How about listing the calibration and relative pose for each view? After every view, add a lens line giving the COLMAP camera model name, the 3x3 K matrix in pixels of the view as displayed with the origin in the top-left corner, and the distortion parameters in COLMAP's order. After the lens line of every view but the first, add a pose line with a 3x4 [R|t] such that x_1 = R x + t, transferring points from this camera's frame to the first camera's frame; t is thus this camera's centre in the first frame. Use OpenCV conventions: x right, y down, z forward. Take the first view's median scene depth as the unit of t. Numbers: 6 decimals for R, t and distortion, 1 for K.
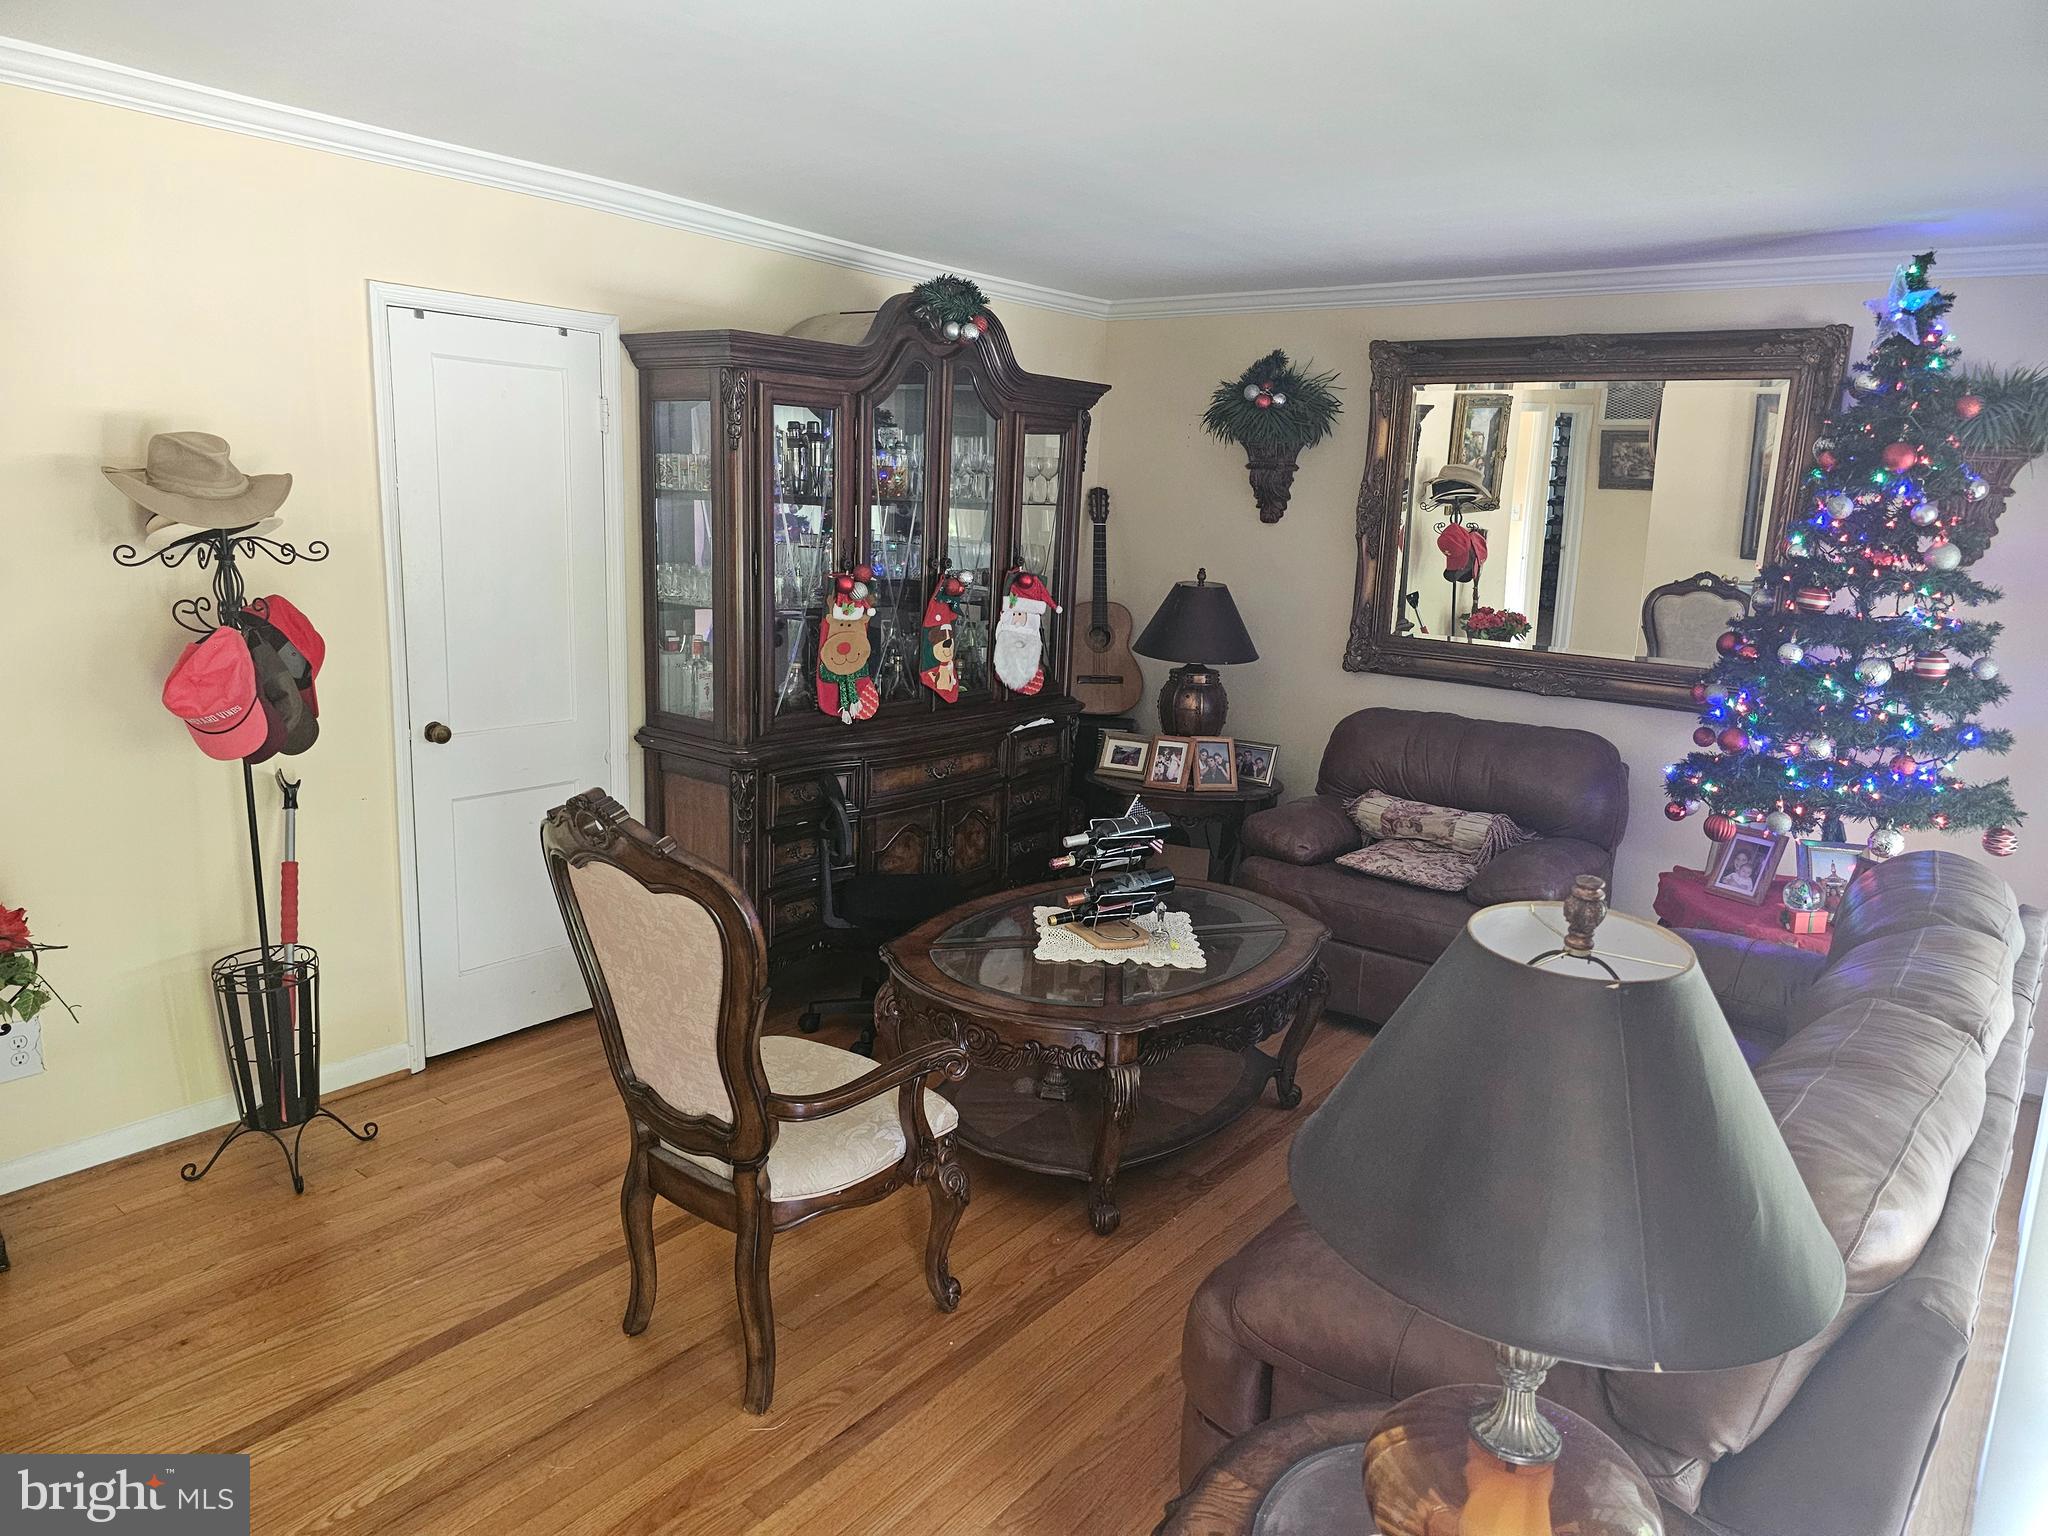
lens RADIAL K [[1385.2, 0, 1036.0], [0, 1385.2, 778.0], [0, 0, 1]] dist [0.096494, -0.088216]
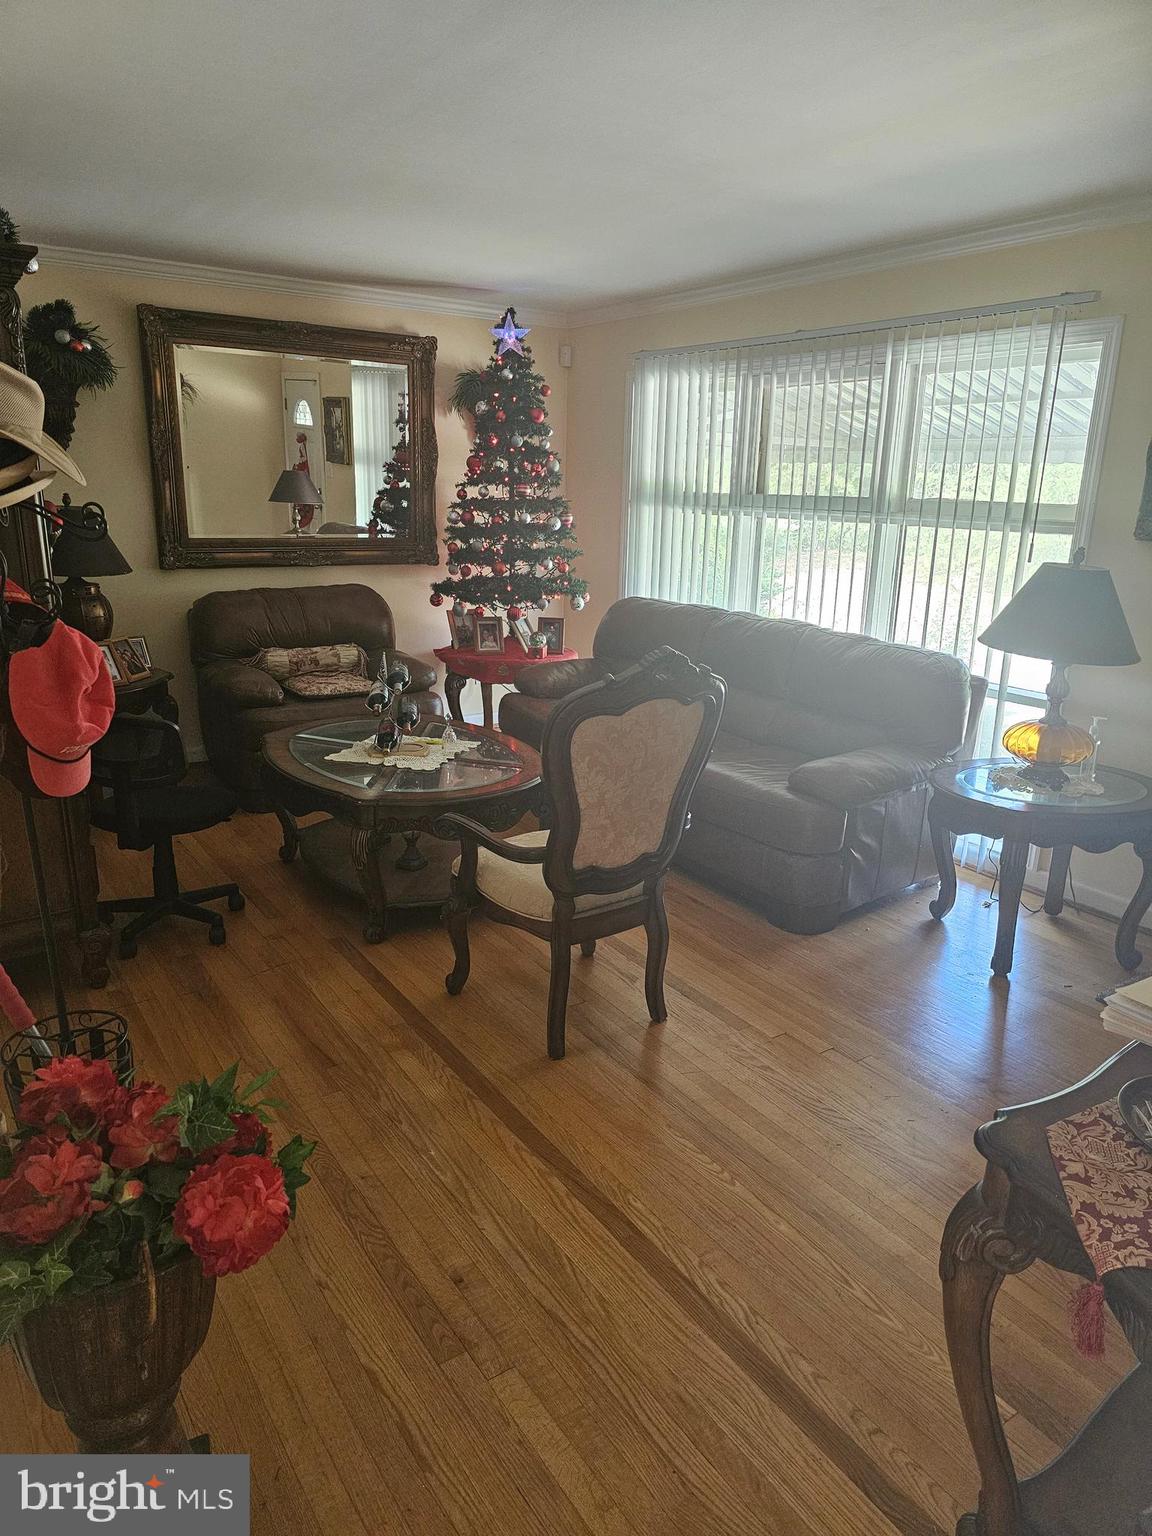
lens RADIAL K [[1038.9, 0, 574.4], [0, 1038.9, 767.6], [0, 0, 1]] dist [0.096494, -0.088216]
pose [[0.313500, -0.291501, 0.903739, -0.676375], [0.187578, 0.951974, 0.241990, -0.075663], [-0.930877, 0.093658, 0.353123, 0.356253]]
